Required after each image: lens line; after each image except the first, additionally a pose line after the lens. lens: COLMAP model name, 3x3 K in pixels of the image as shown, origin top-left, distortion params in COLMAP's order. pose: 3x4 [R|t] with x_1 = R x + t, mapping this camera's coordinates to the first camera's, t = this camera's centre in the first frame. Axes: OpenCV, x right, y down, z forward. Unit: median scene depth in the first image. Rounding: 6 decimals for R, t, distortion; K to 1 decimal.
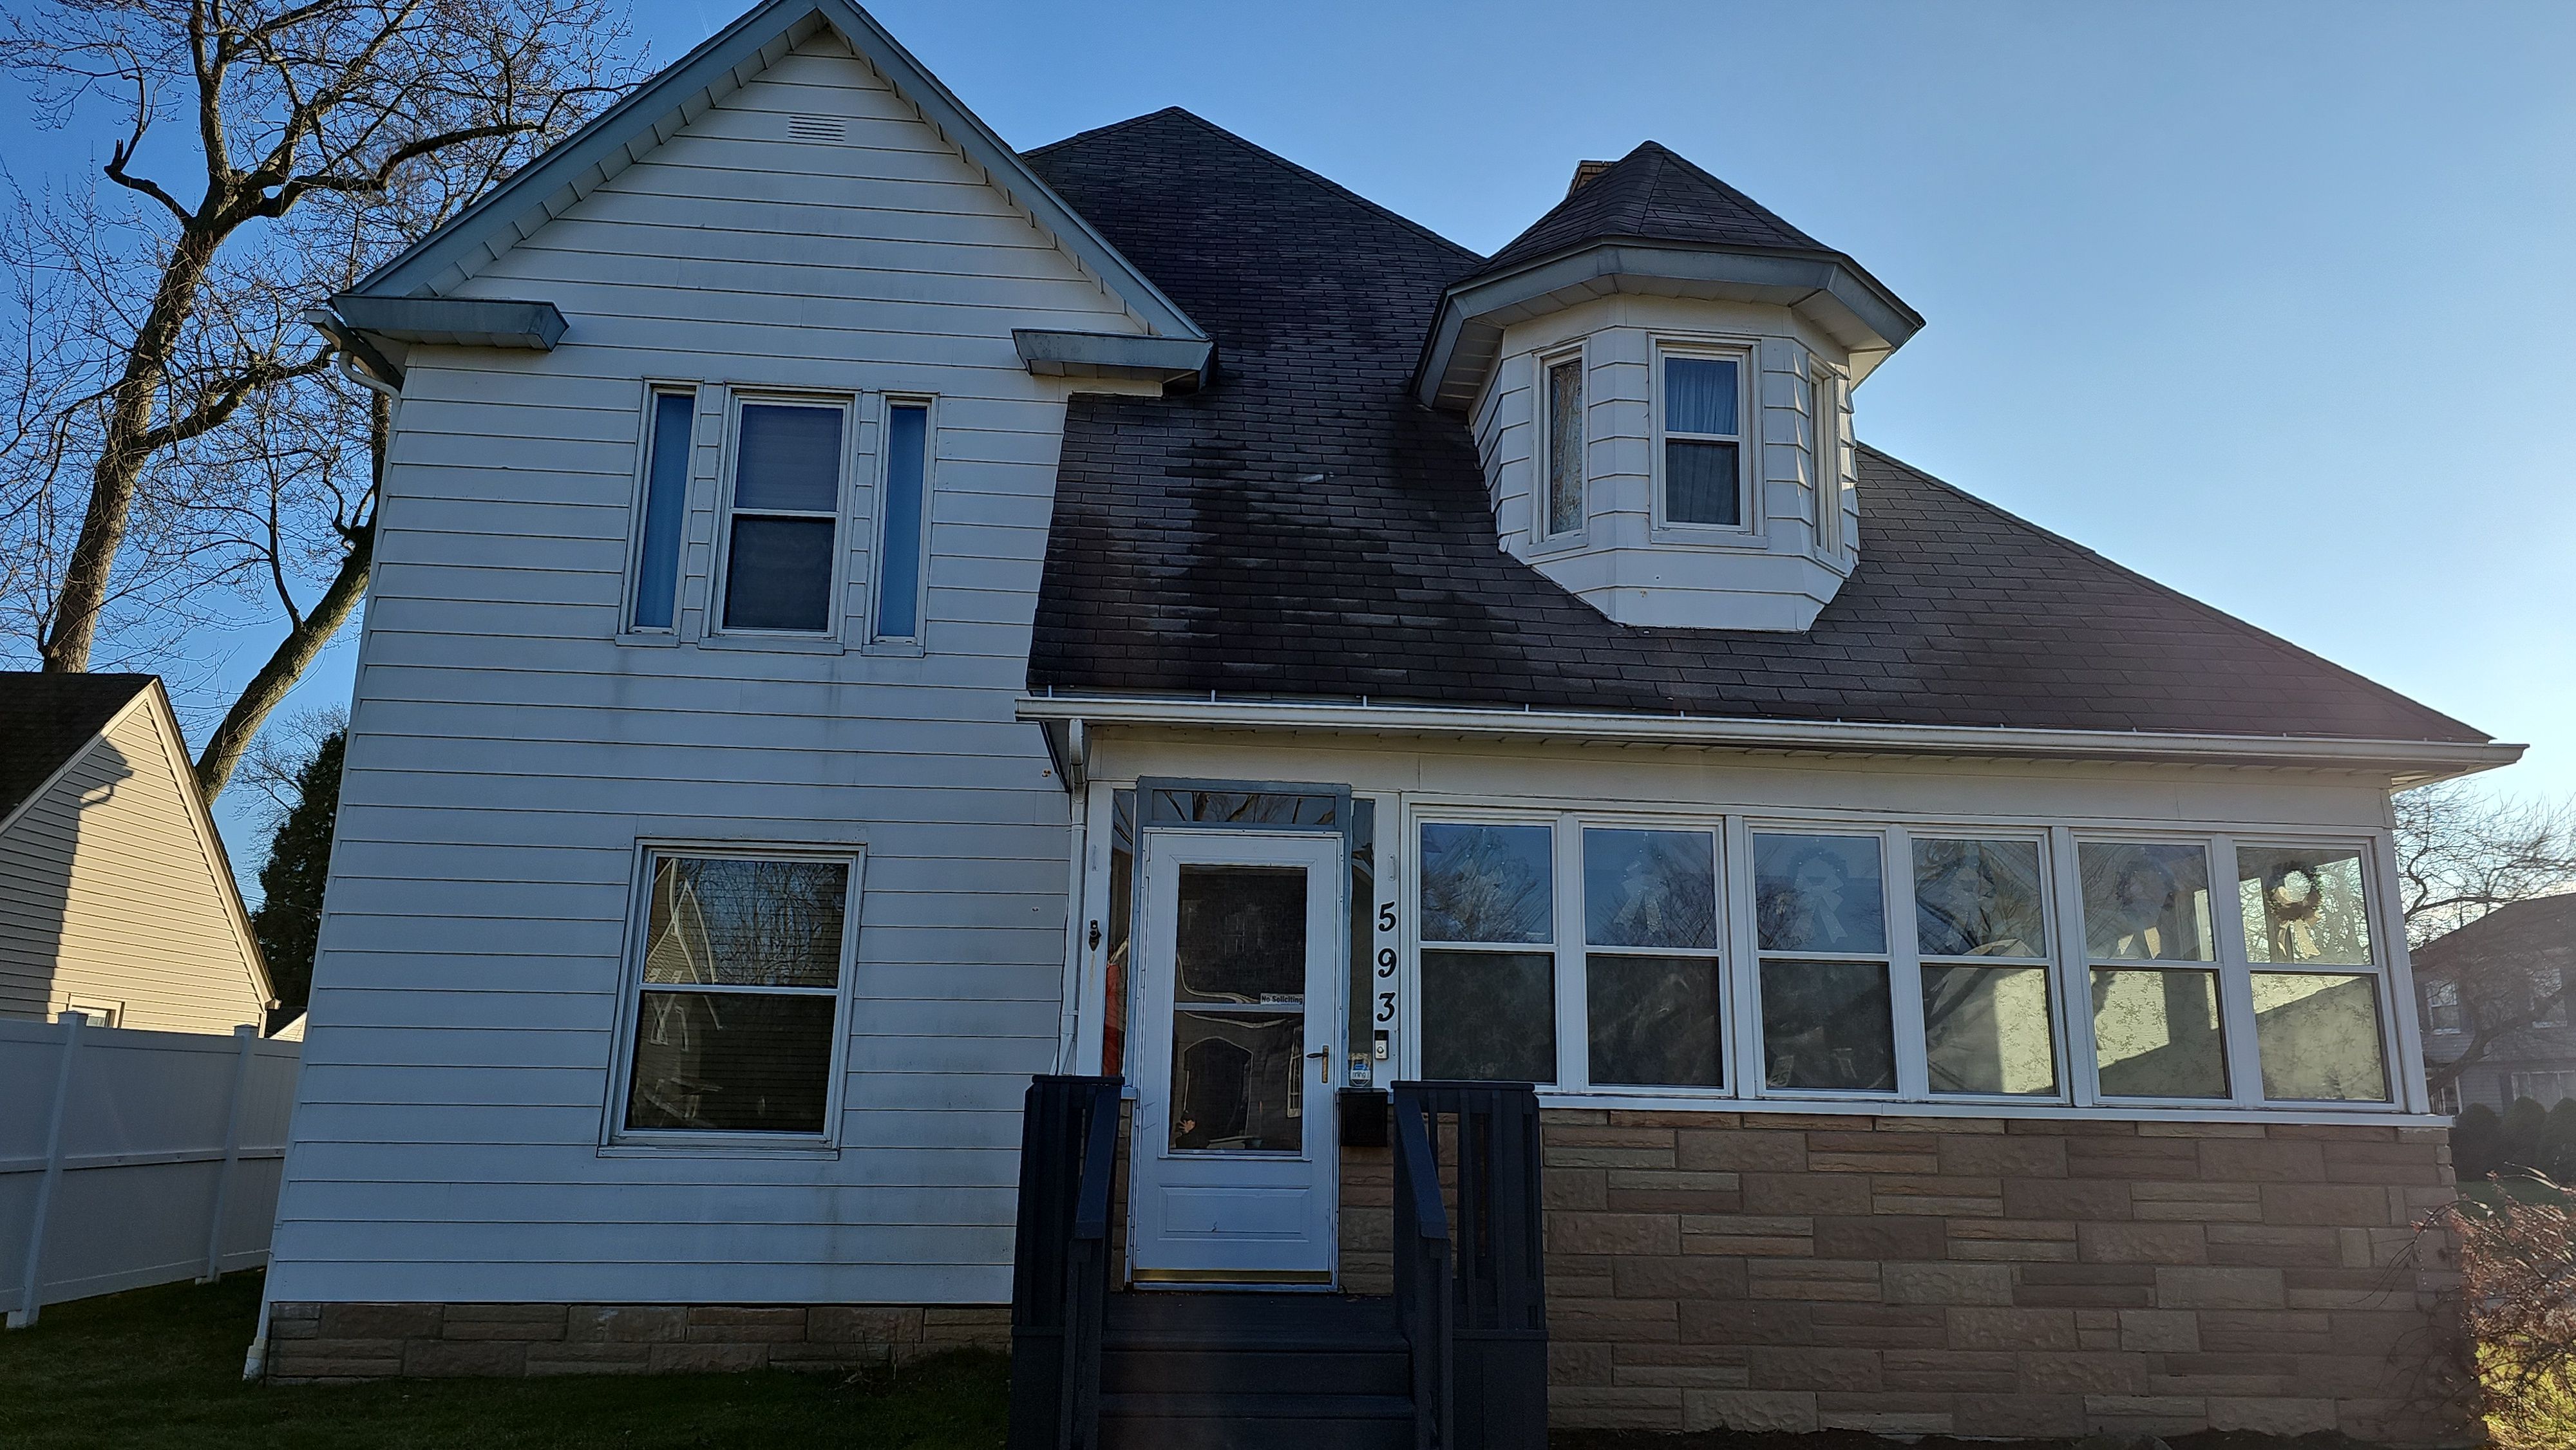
lens RADIAL K [[1744.9, 0, 1288.9], [0, 1744.9, 733.9], [0, 0, 1]] dist [0.027619, -0.005829]
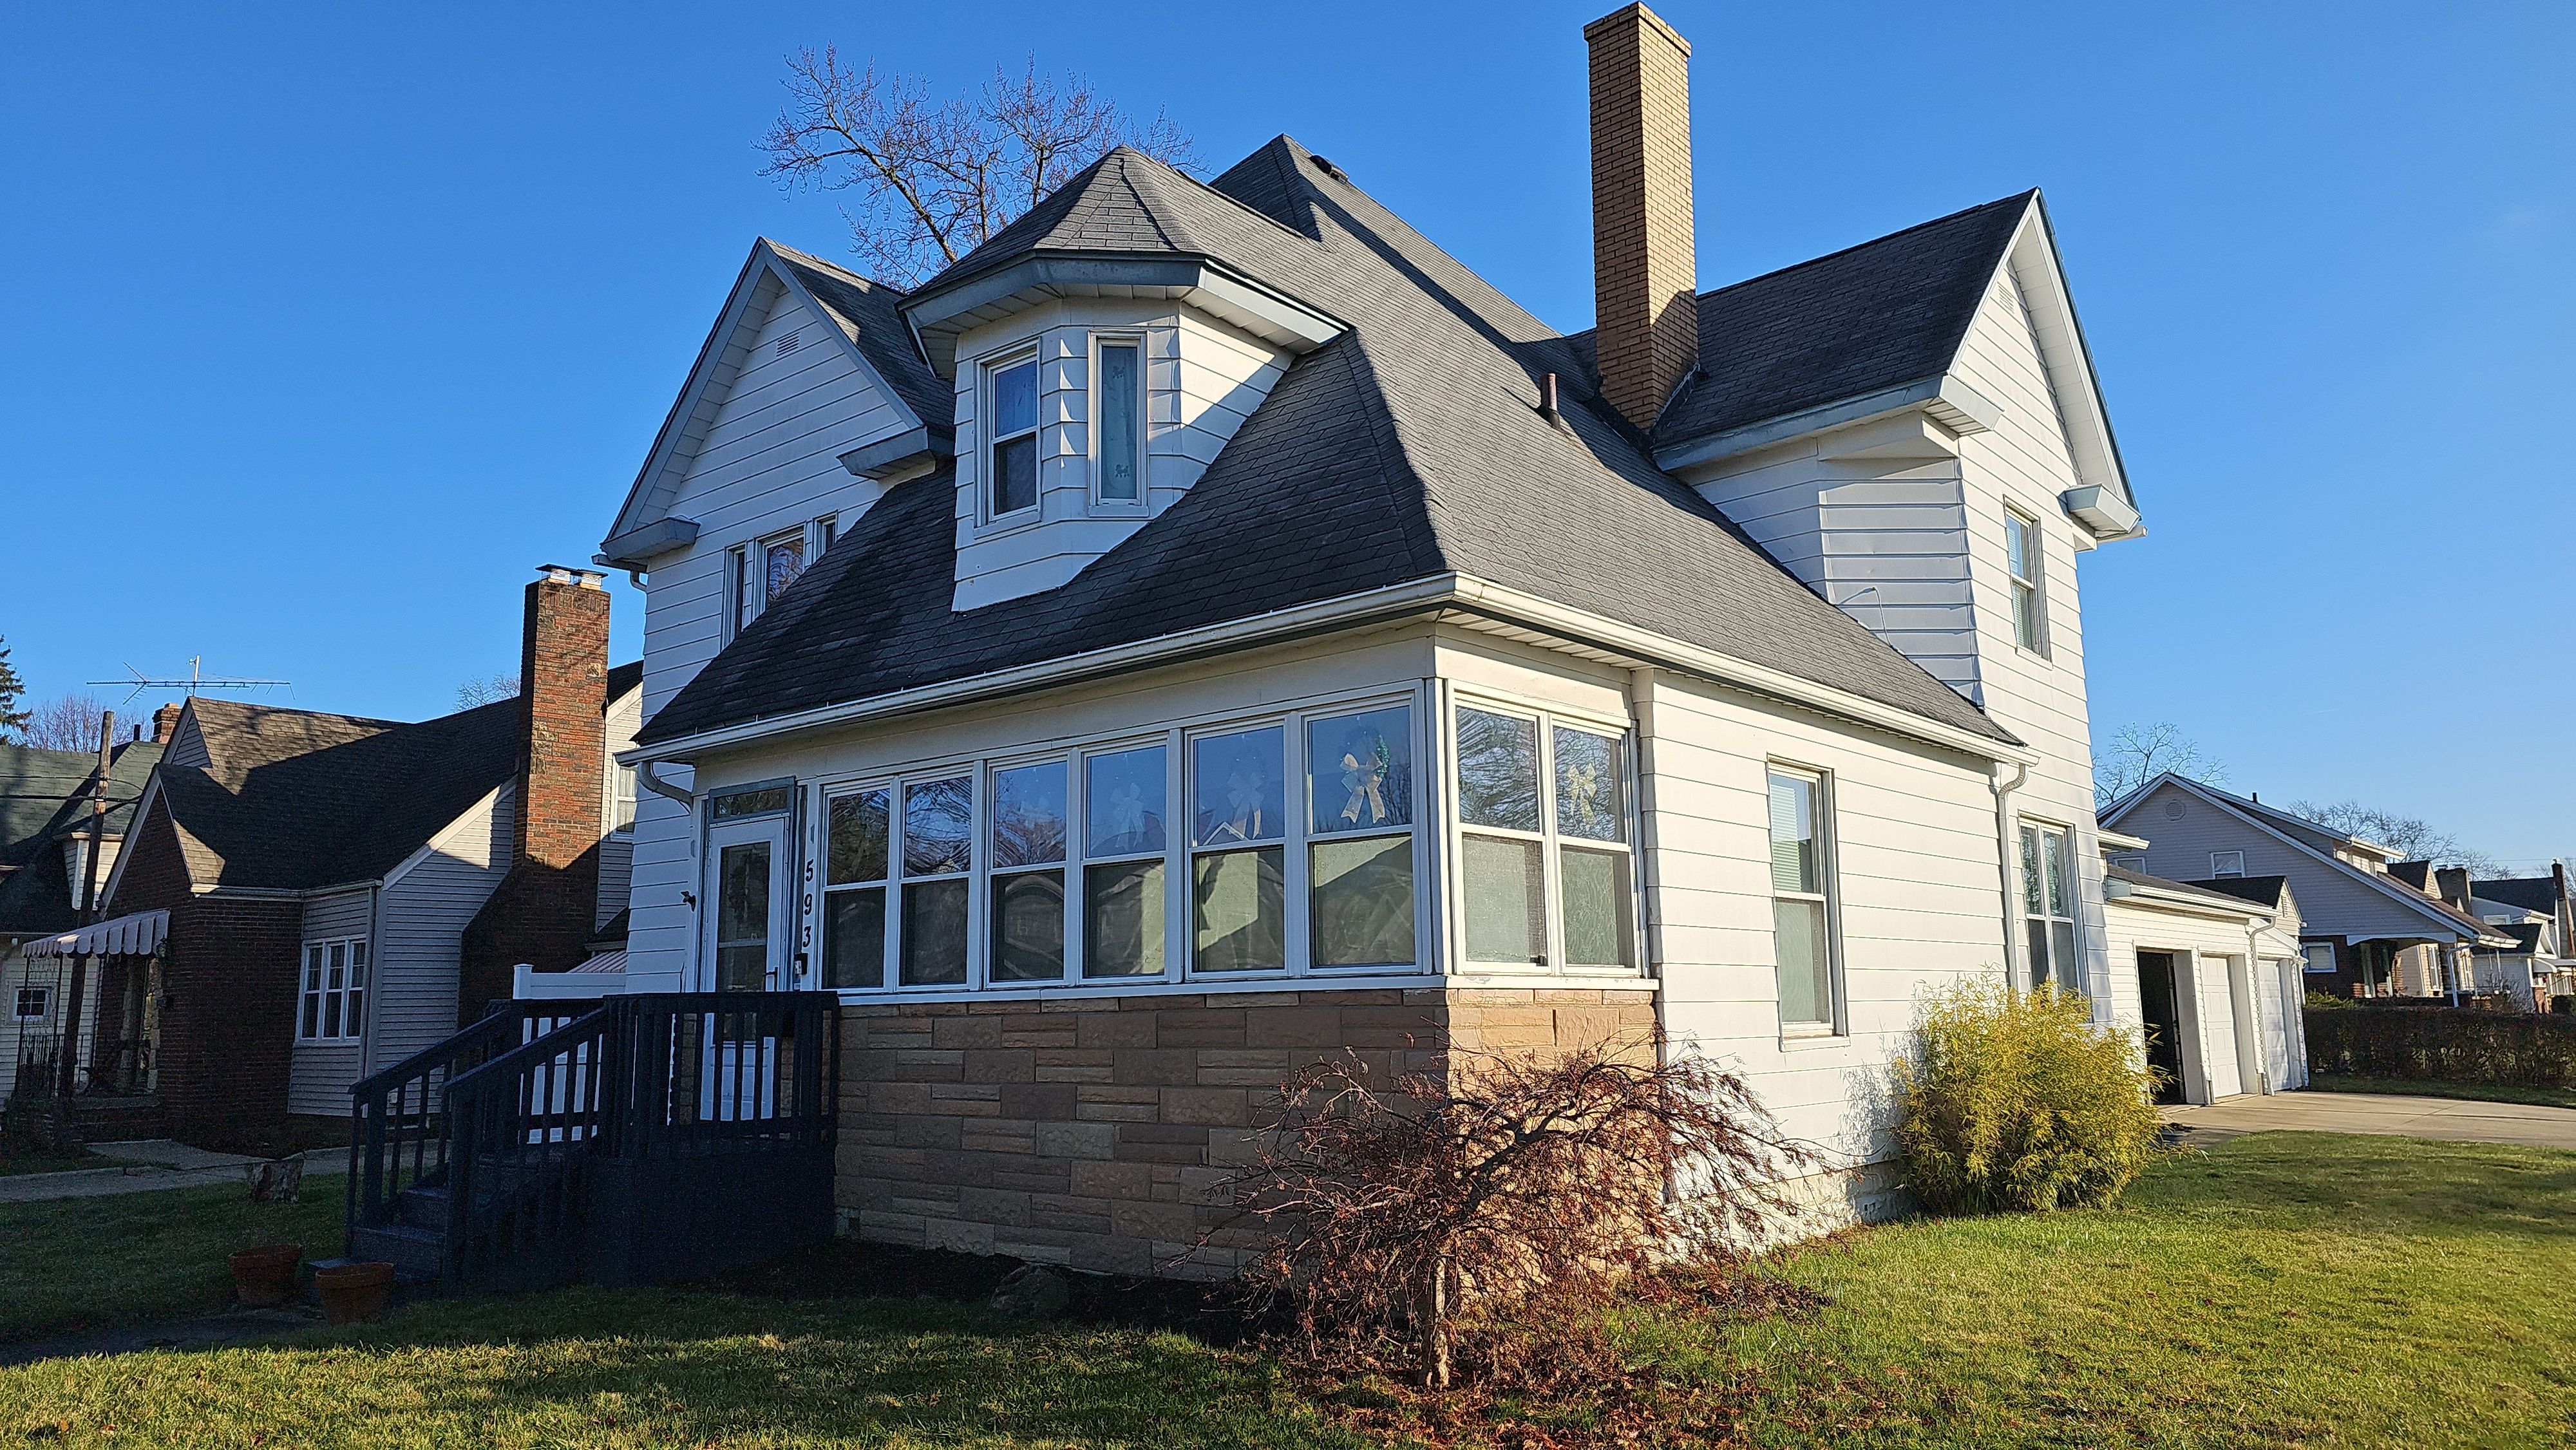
lens RADIAL K [[1744.9, 0, 1289.1], [0, 1744.9, 719.0], [0, 0, 1]] dist [0.027619, -0.005829]
pose [[0.698718, -0.148722, -0.699768, 1.308489], [0.185205, 0.982410, -0.023866, 0.091150], [0.691008, -0.112925, 0.713972, 0.296885]]
